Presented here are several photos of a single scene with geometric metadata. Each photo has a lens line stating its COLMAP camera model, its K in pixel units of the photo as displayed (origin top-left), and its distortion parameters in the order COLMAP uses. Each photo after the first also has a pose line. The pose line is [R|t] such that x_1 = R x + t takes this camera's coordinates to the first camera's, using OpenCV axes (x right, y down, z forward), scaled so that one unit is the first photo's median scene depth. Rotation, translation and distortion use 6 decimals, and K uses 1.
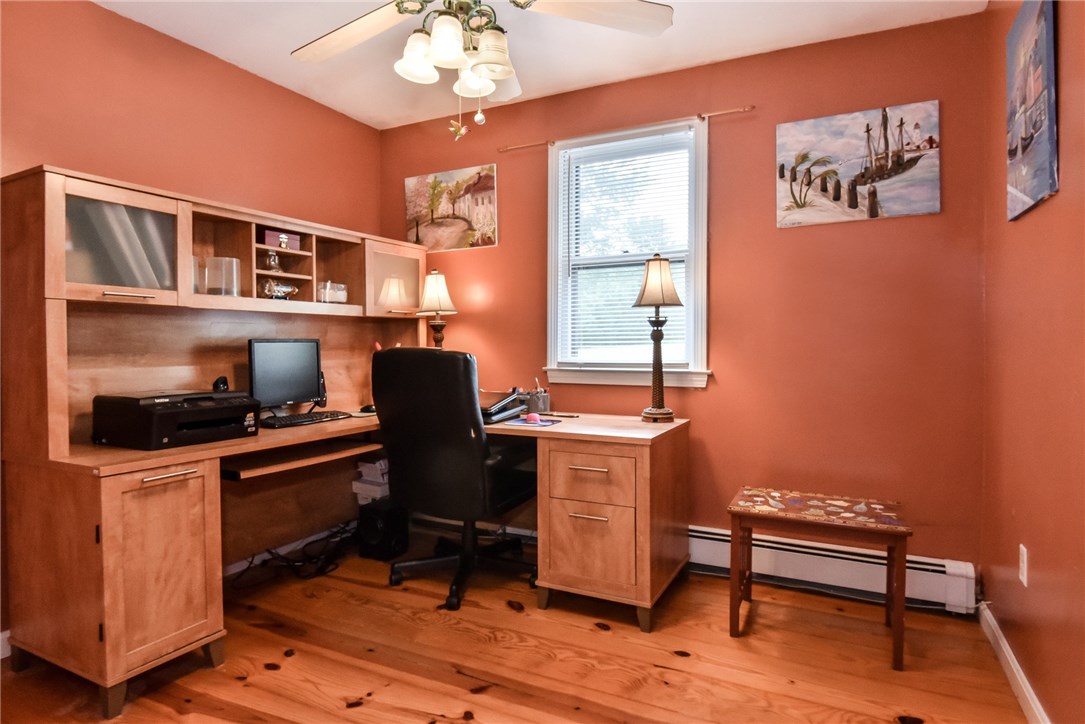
lens RADIAL K [[609.4, 0, 540.6], [0, 609.4, 355.4], [0, 0, 1]] dist [-0.006452, -0.001273]
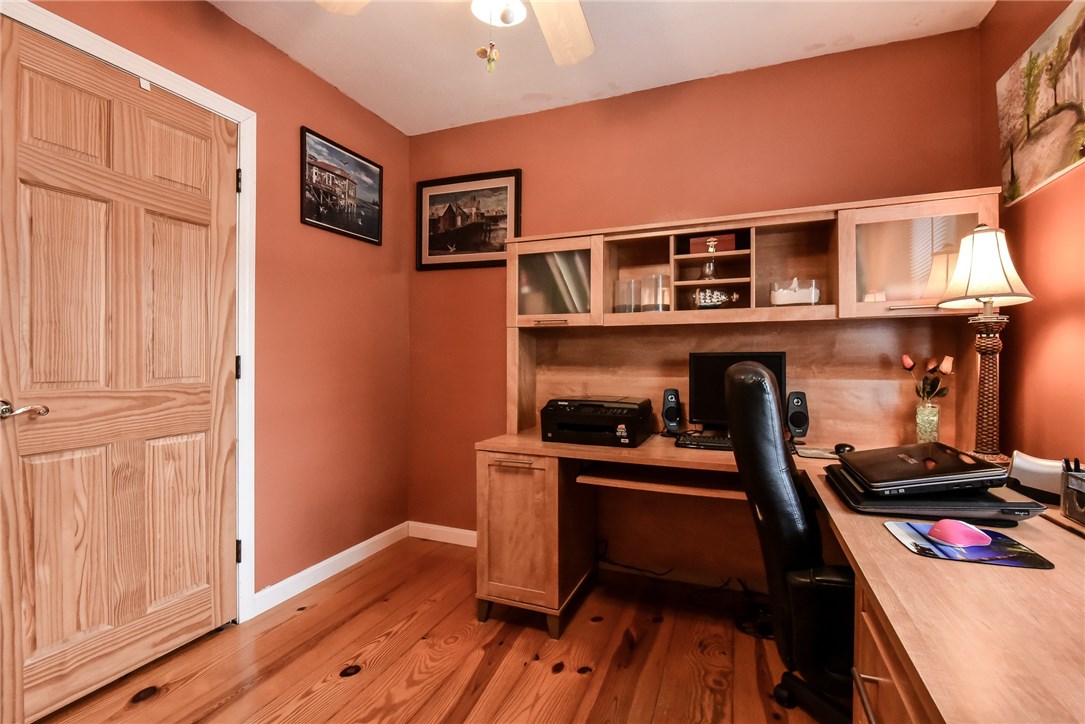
lens RADIAL K [[505.7, 0, 538.9], [0, 505.7, 365.6], [0, 0, 1]] dist [-0.003583, -0.002165]
pose [[0.083475, 0.013223, -0.996422, 0.370336], [-0.019993, 0.999733, 0.011592, -0.012178], [0.996309, 0.018954, 0.083717, 0.802810]]
